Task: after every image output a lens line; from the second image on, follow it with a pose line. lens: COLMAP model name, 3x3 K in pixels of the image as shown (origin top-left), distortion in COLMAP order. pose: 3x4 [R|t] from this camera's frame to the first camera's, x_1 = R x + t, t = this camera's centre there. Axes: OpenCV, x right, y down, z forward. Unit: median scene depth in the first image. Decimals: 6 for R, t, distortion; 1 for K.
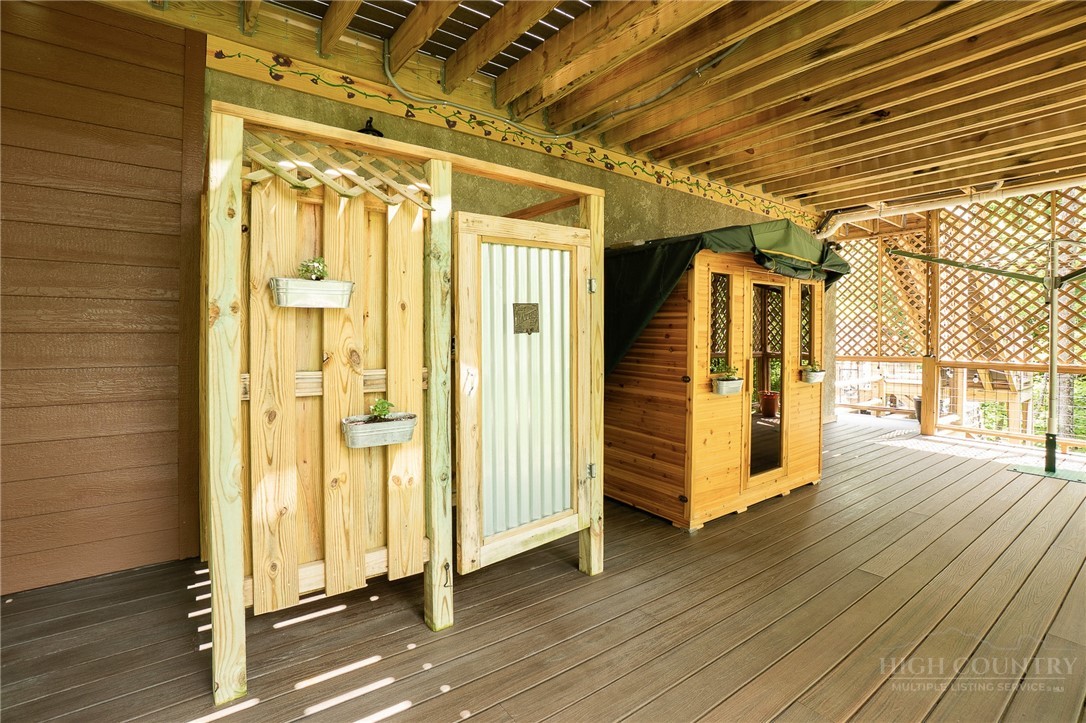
lens RADIAL K [[491.6, 0, 540.7], [0, 491.6, 337.7], [0, 0, 1]] dist [-0.004576, -0.000466]
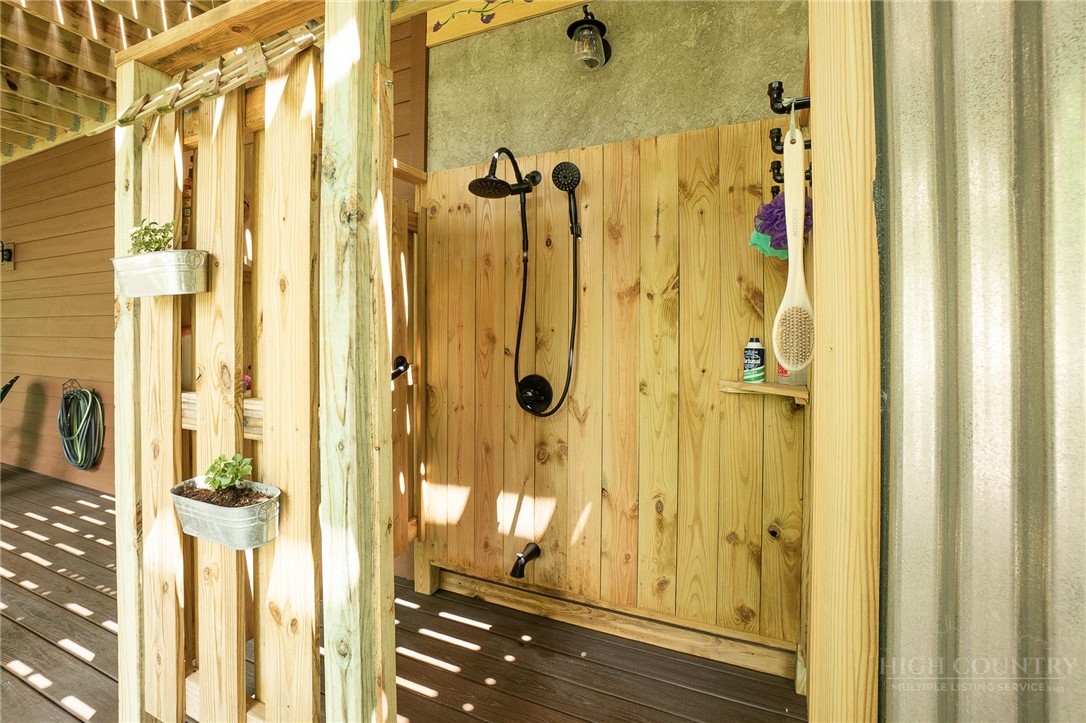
lens RADIAL K [[491.6, 0, 540.7], [0, 491.6, 337.7], [0, 0, 1]] dist [-0.004576, -0.000466]
pose [[0.475380, 0.001894, -0.879778, 0.310106], [-0.003270, 0.999995, 0.000386, -0.008521], [0.879774, 0.002693, 0.475384, 0.993192]]
